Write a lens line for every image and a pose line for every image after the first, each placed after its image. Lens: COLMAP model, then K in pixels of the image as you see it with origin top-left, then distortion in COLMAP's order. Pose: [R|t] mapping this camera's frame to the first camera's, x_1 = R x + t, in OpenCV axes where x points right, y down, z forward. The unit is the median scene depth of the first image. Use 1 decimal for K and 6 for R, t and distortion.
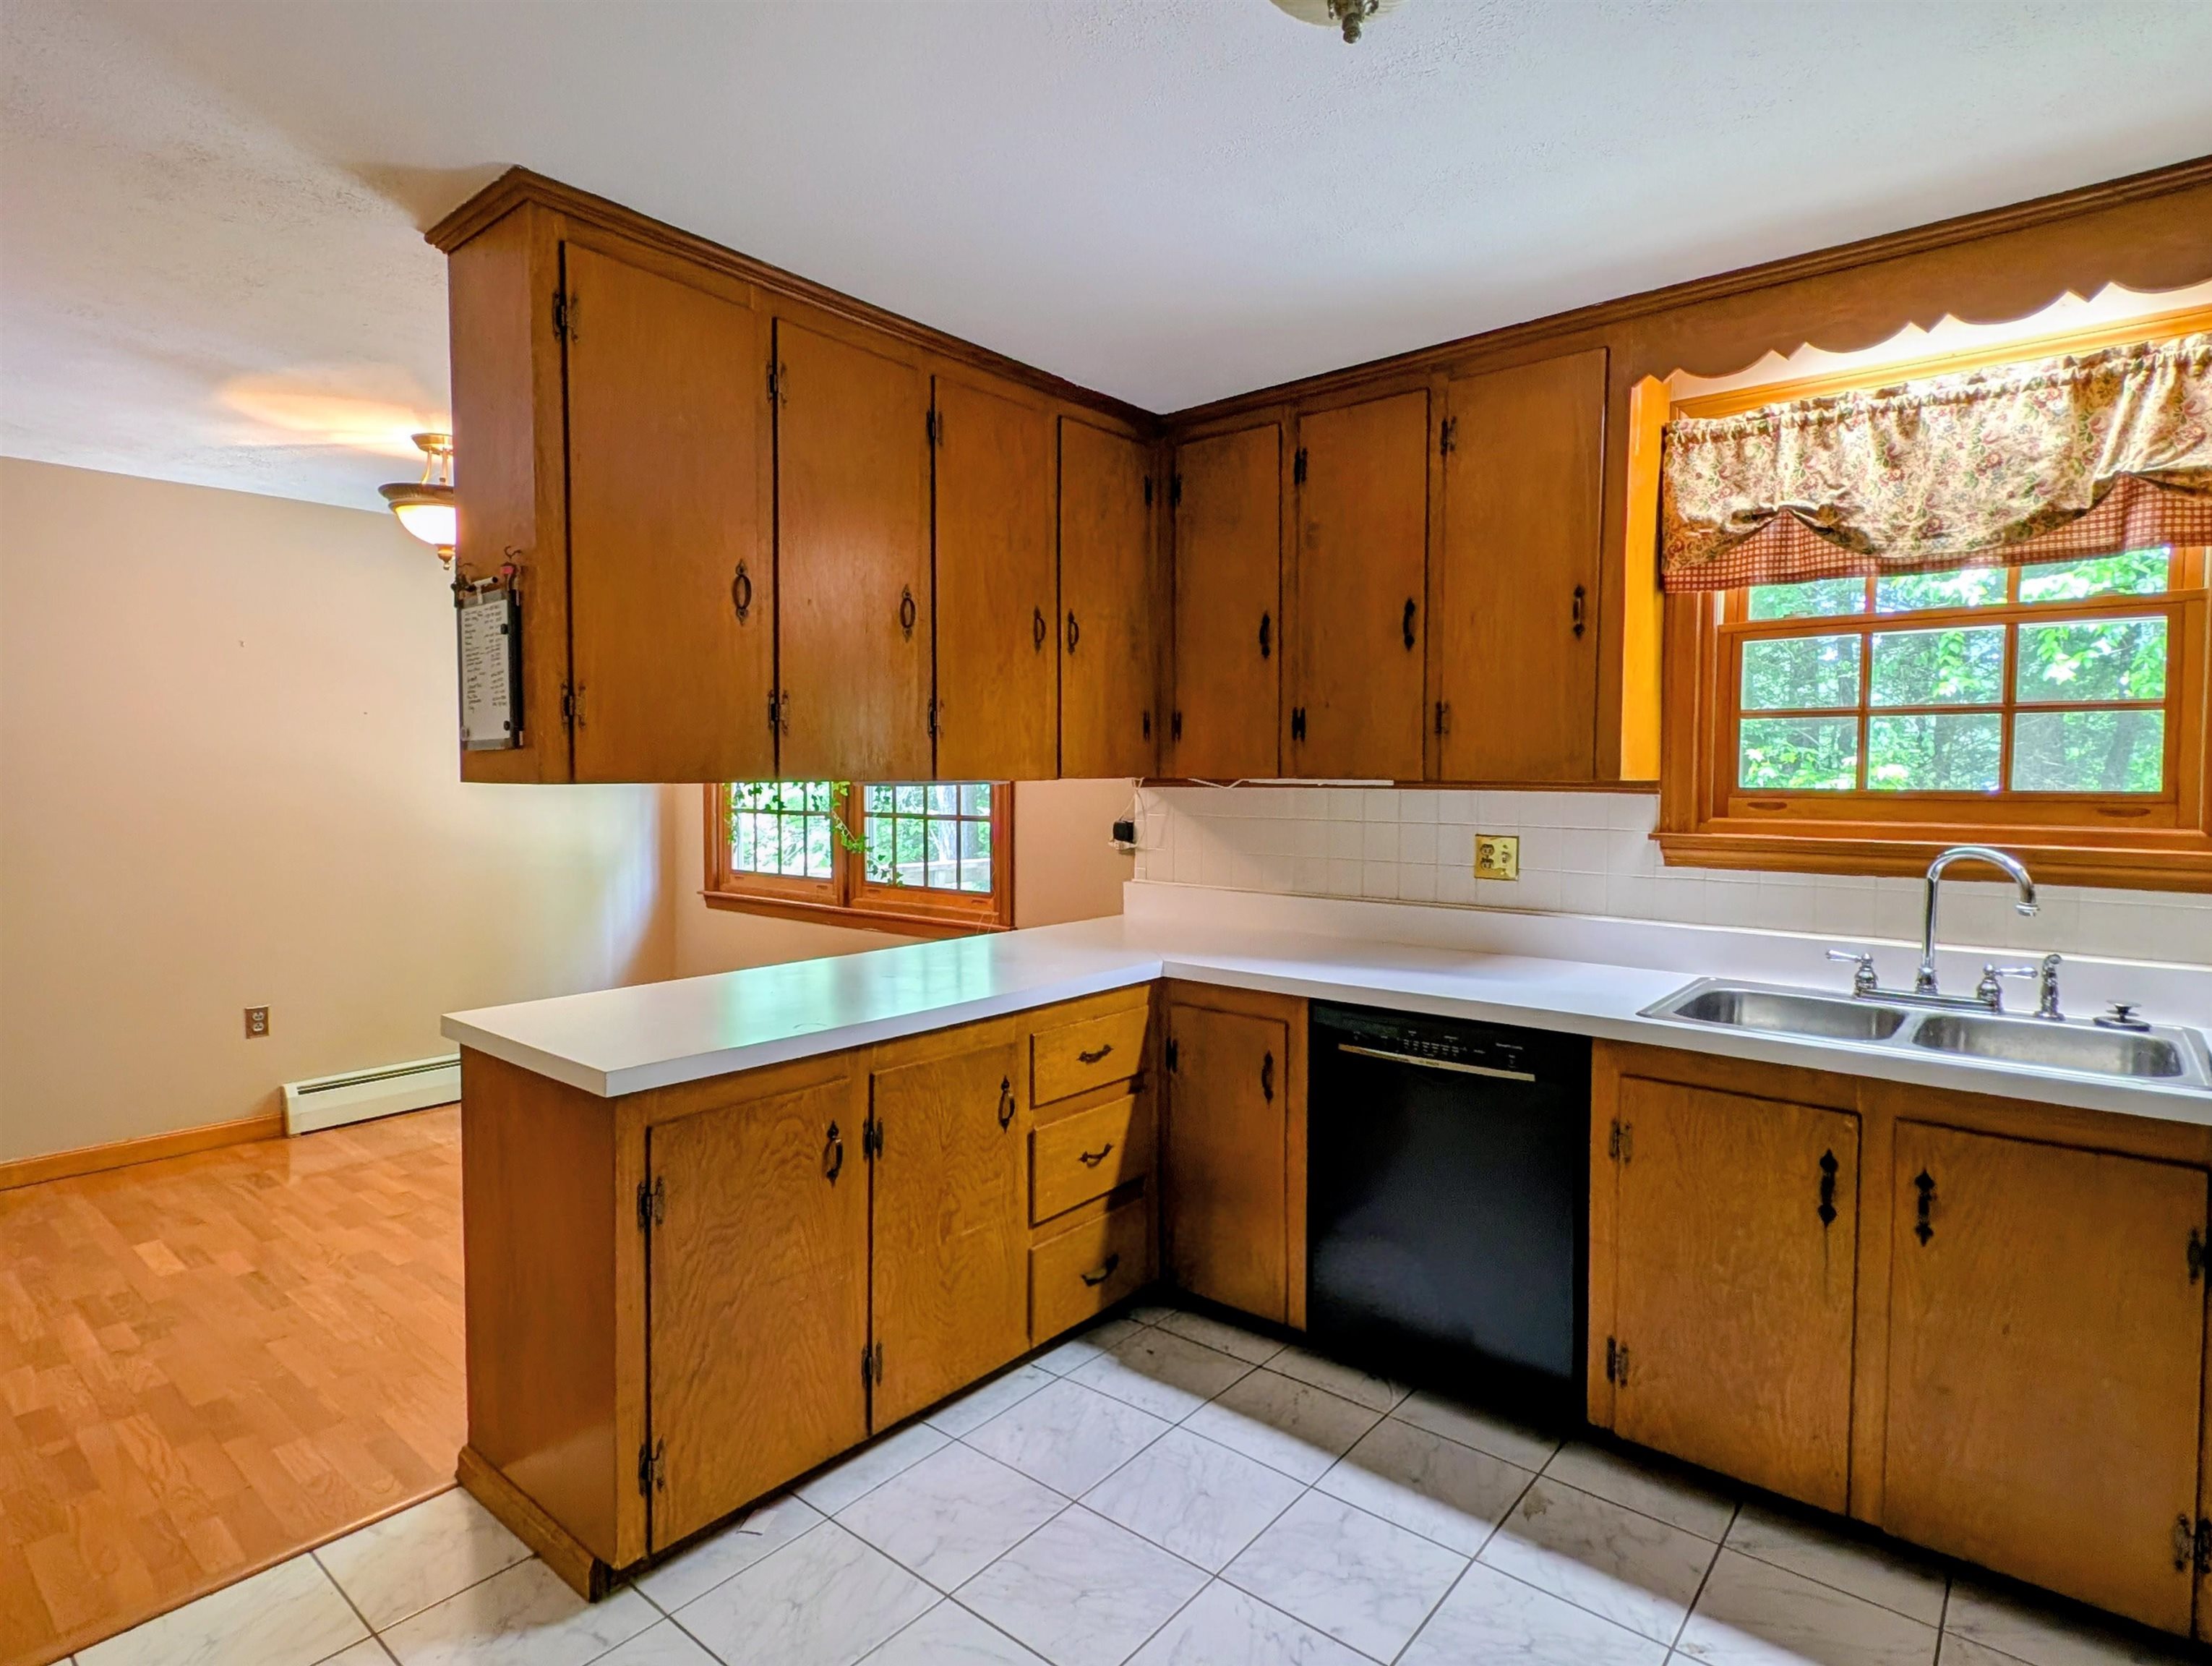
lens RADIAL K [[1192.7, 0, 1118.9], [0, 1192.7, 820.4], [0, 0, 1]] dist [0.014540, -0.003947]
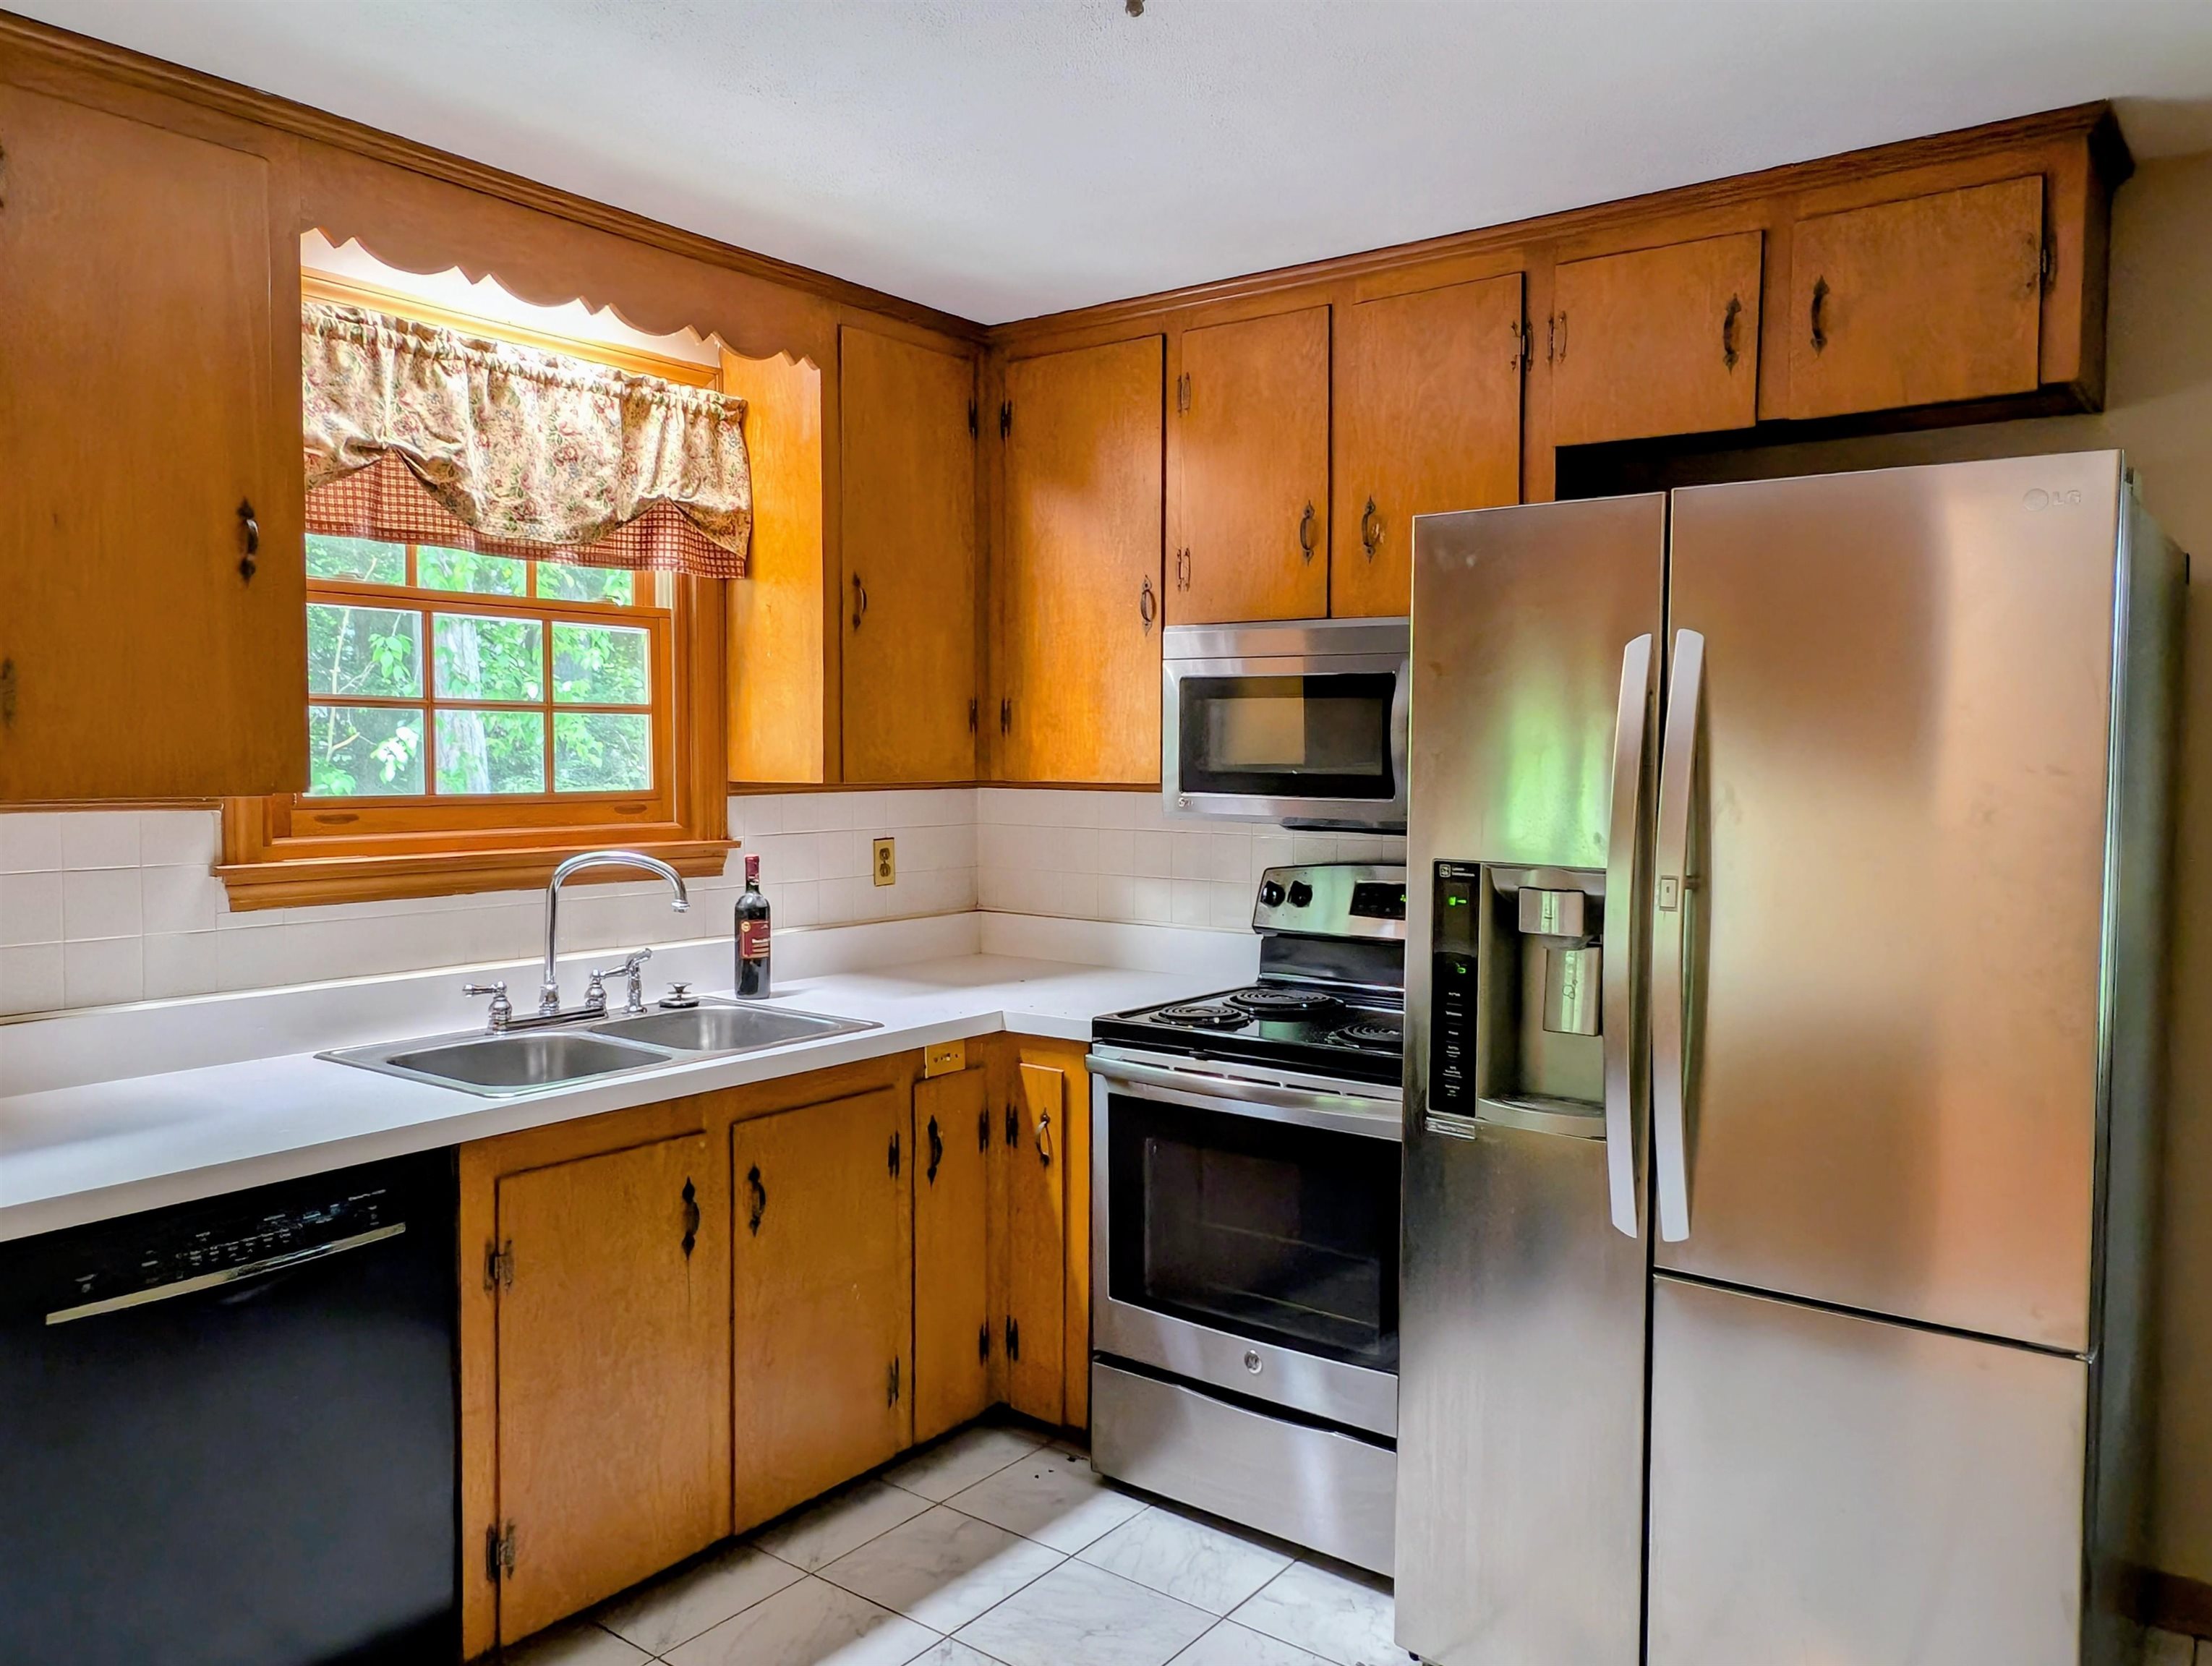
lens RADIAL K [[1577.7, 0, 1114.8], [0, 1577.7, 830.0], [0, 0, 1]] dist [-0.006178, 0.001497]
pose [[-0.050888, -0.055988, 0.997134, -0.559284], [0.035703, 0.997687, 0.057841, -0.051640], [-0.998066, 0.038544, -0.048772, 0.607999]]
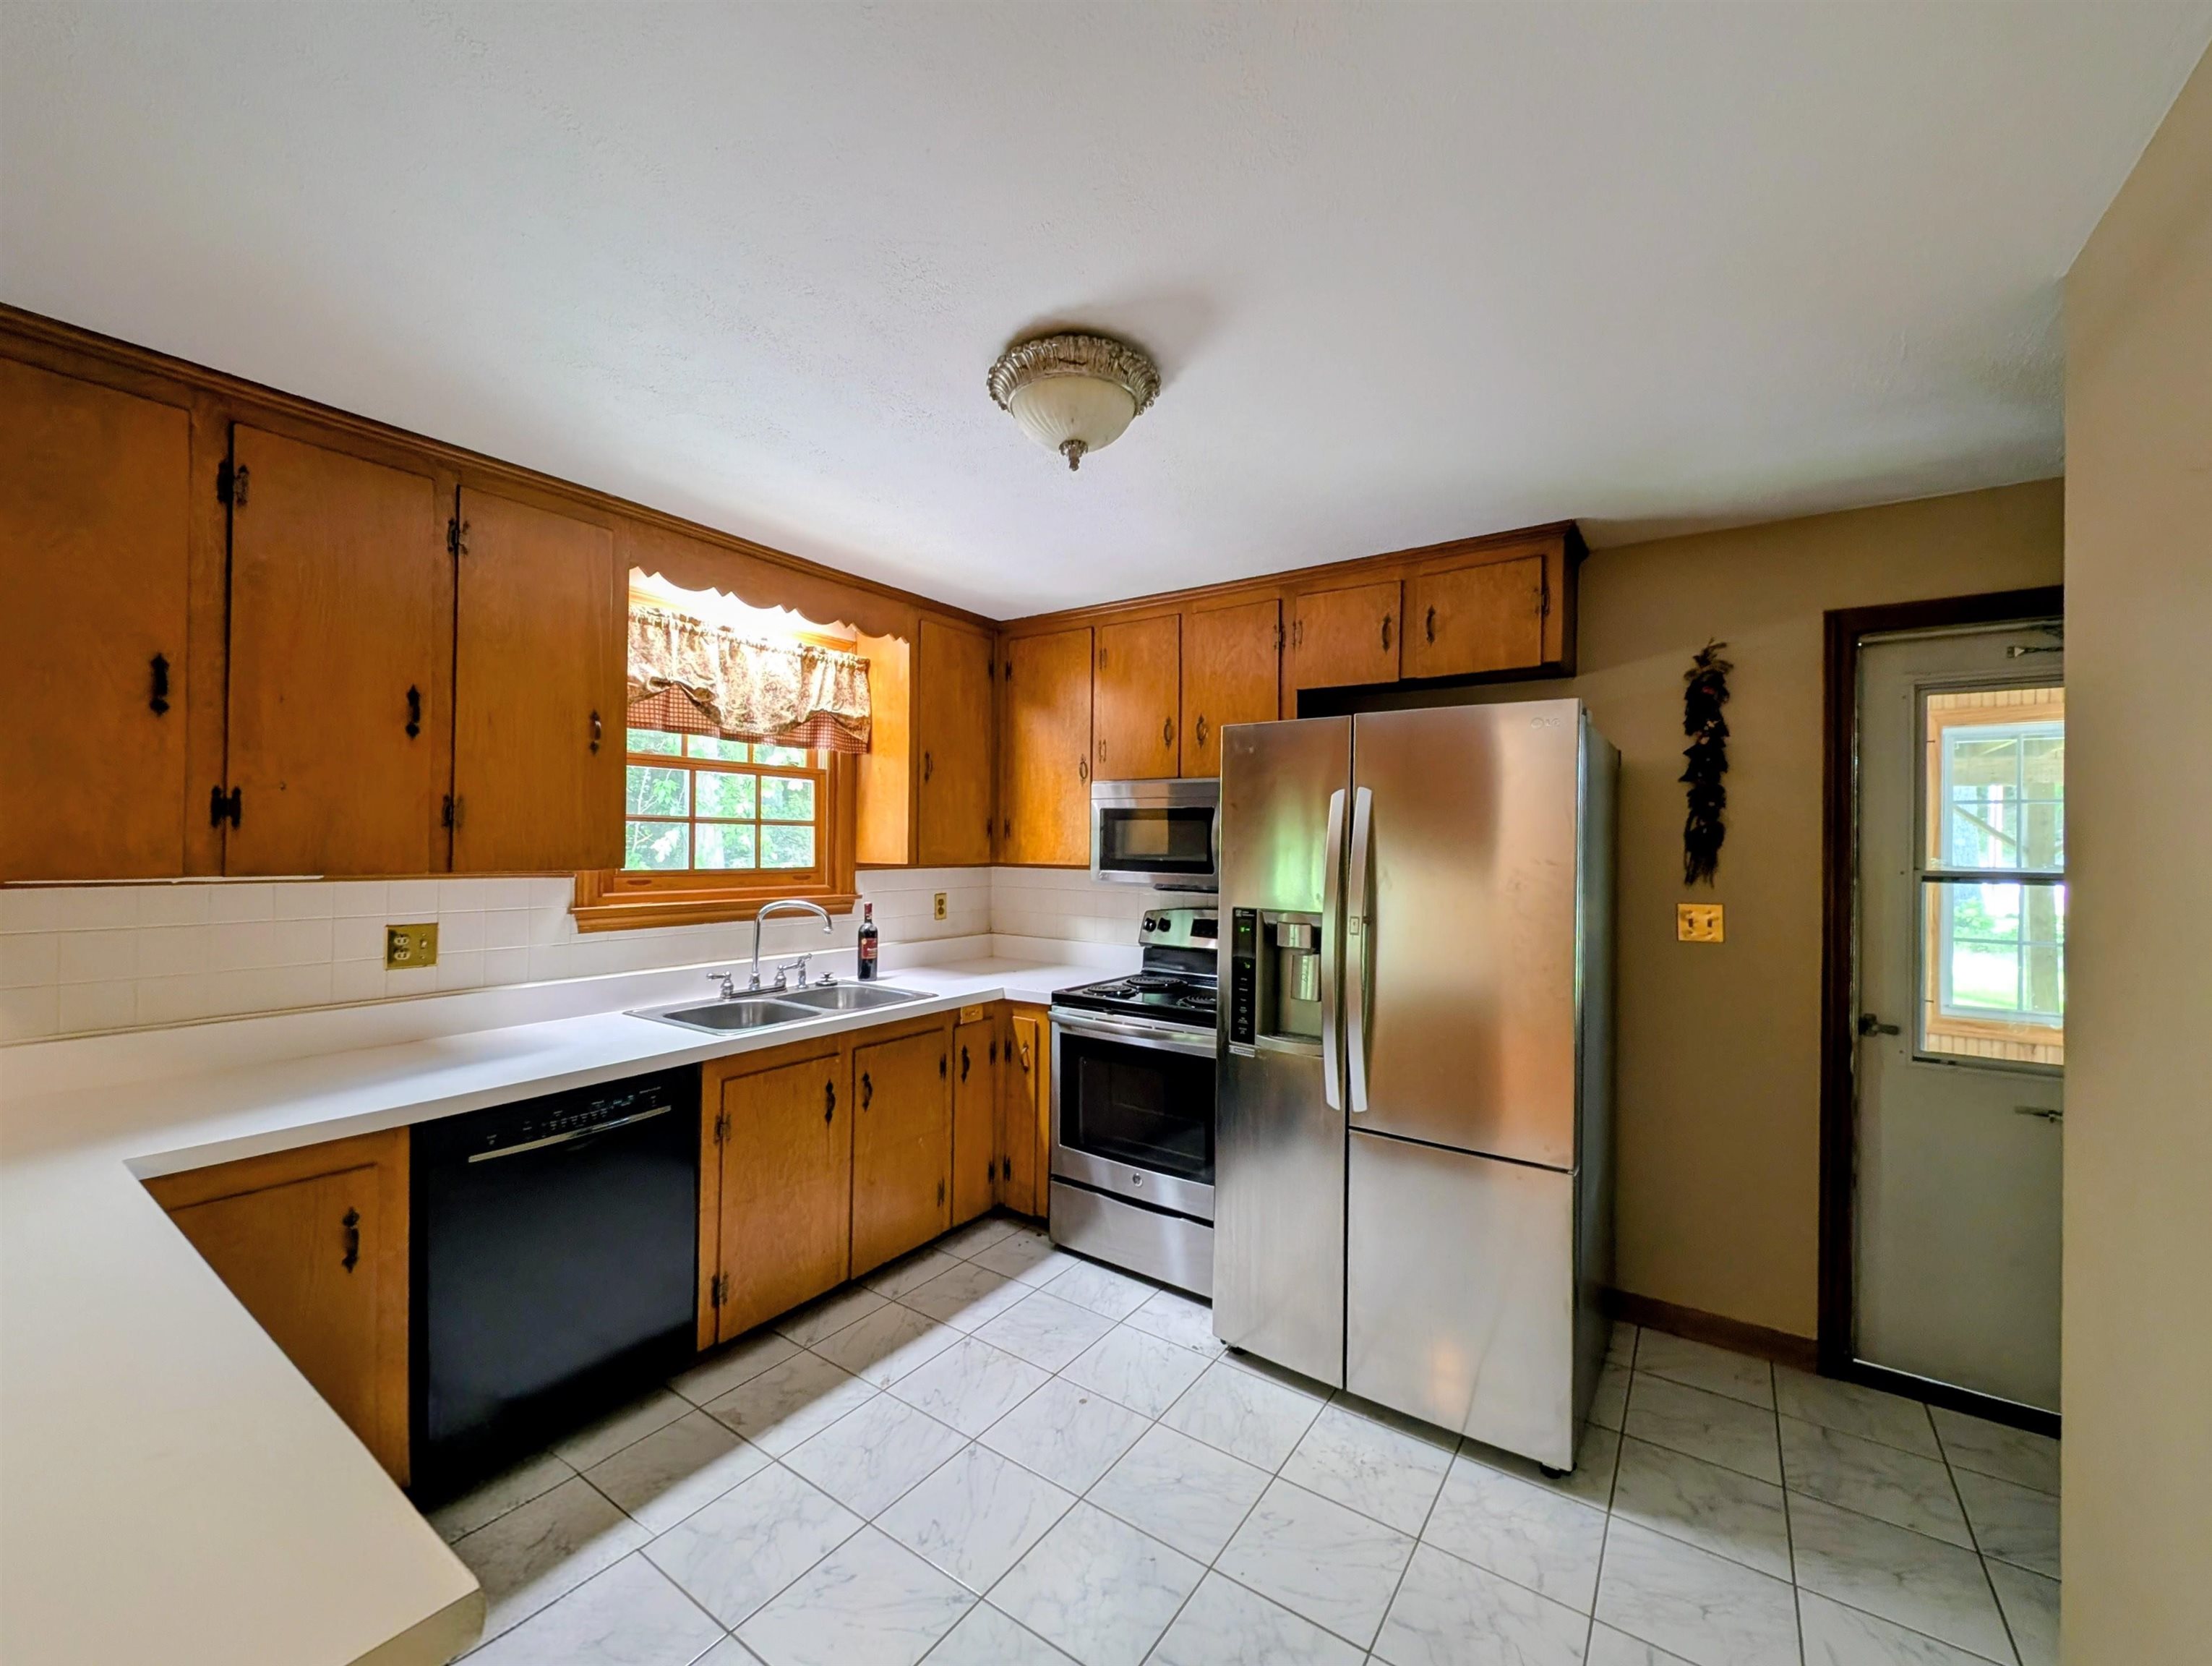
lens RADIAL K [[861.4, 0, 1103.6], [0, 861.4, 845.5], [0, 0, 1]] dist [0.001671, -0.001058]
pose [[-0.088633, -0.007801, 0.996034, -0.585516], [0.028862, 0.999529, 0.010397, -0.056843], [-0.995646, 0.029669, -0.088366, 0.600324]]
